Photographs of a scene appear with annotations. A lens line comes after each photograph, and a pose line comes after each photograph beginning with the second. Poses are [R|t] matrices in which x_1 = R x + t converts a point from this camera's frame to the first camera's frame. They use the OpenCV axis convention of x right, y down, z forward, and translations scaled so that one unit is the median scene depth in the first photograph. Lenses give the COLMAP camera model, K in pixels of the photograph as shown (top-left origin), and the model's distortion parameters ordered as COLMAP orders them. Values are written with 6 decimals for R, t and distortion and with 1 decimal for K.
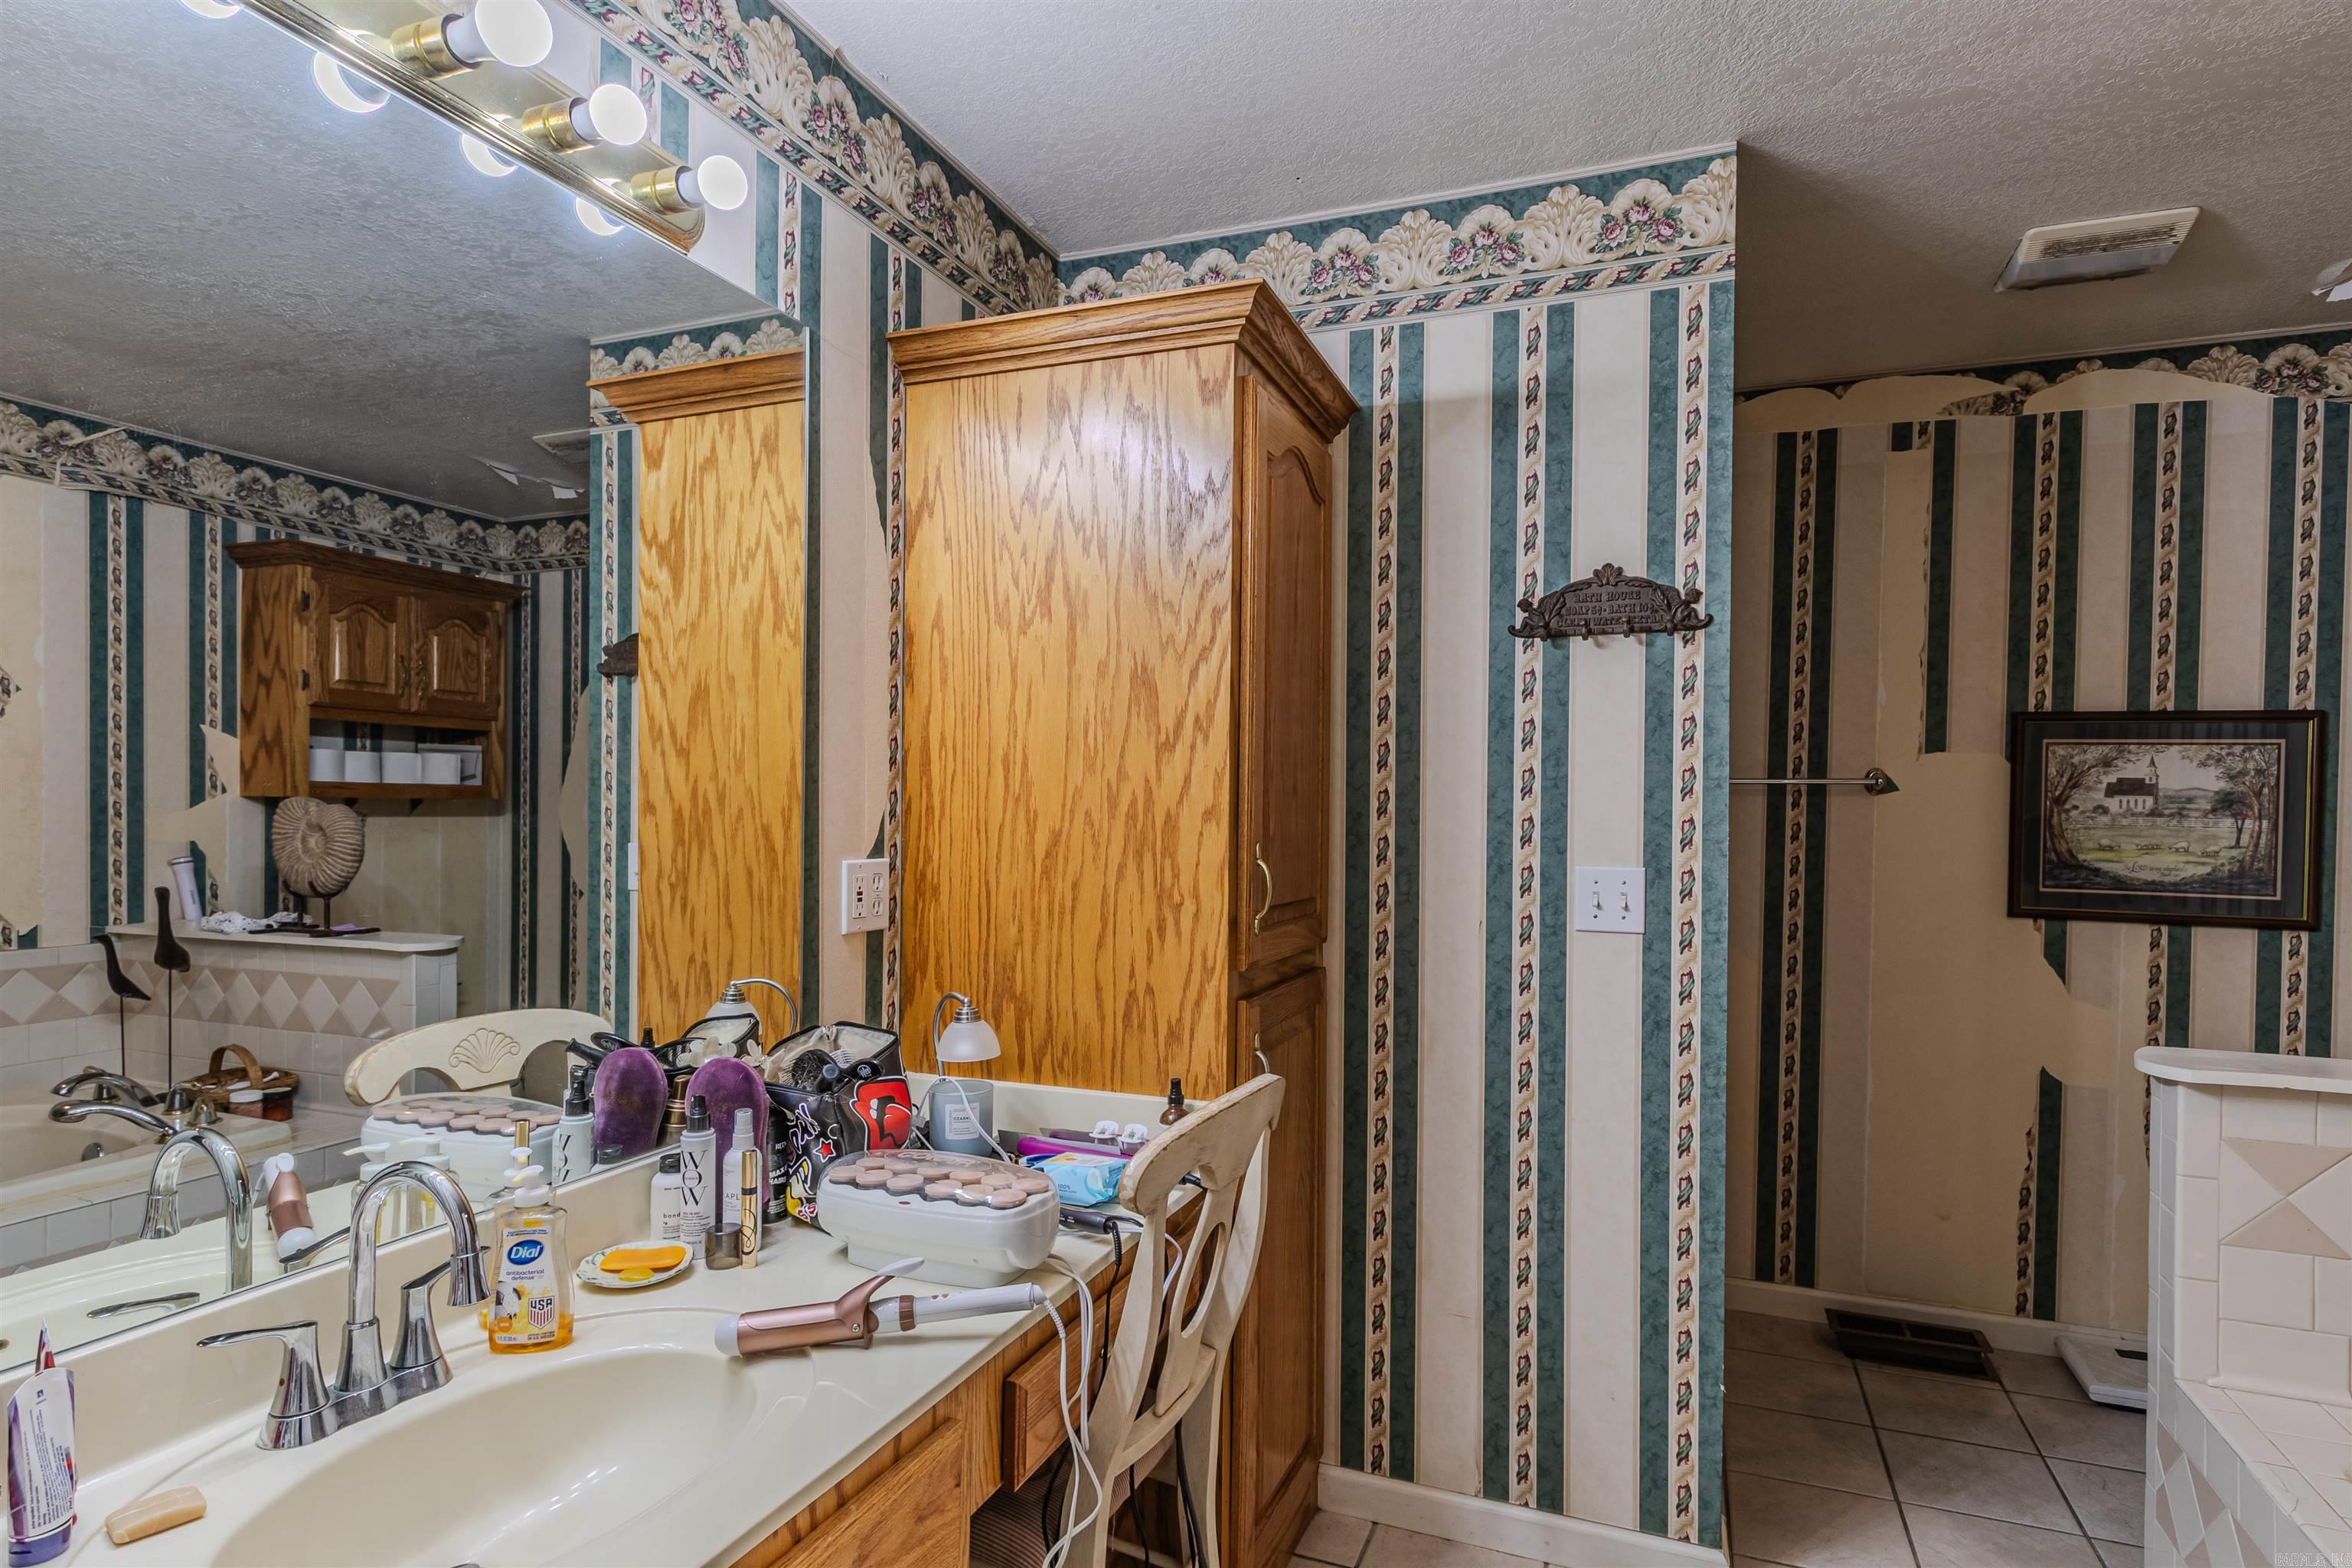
lens RADIAL K [[1237.5, 0, 1175.0], [0, 1237.5, 805.5], [0, 0, 1]] dist [0.007927, -0.002843]
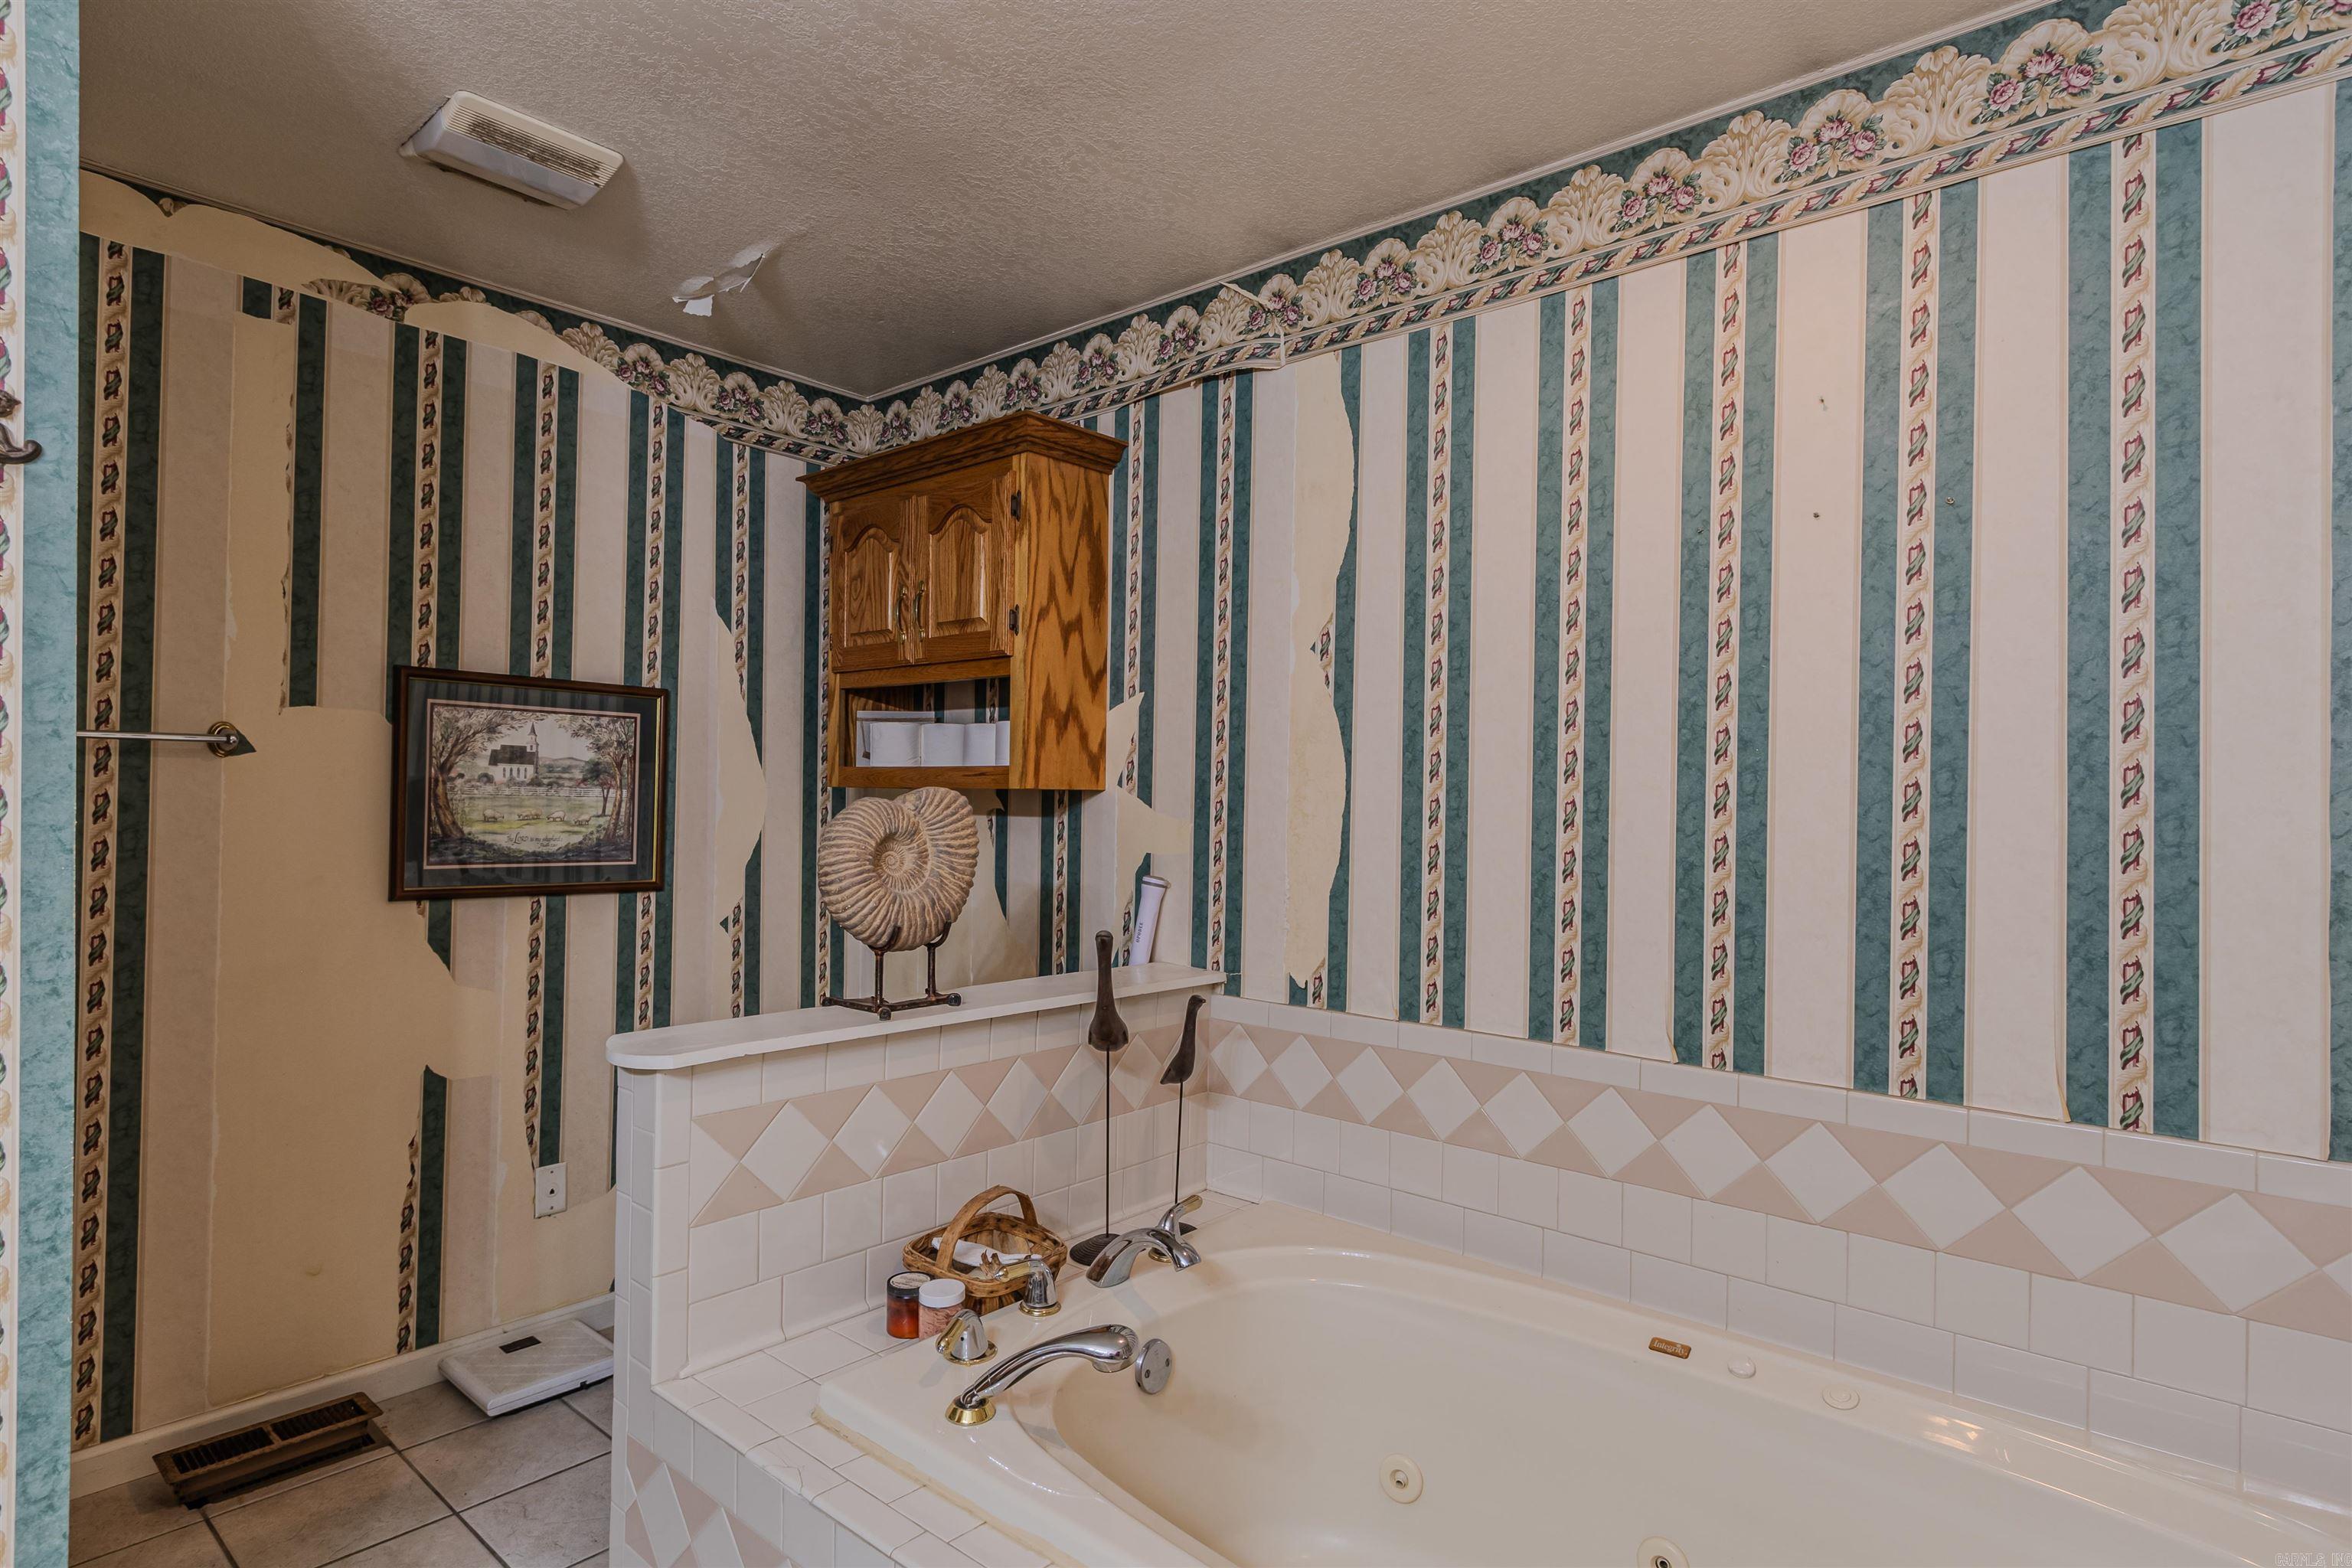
lens RADIAL K [[1237.5, 0, 1172.7], [0, 1237.5, 805.8], [0, 0, 1]] dist [0.007927, -0.002843]
pose [[0.328392, -0.012929, 0.944453, 0.034579], [-0.012220, 0.999764, 0.017935, 0.000983], [-0.944463, -0.017430, 0.328156, 0.206699]]
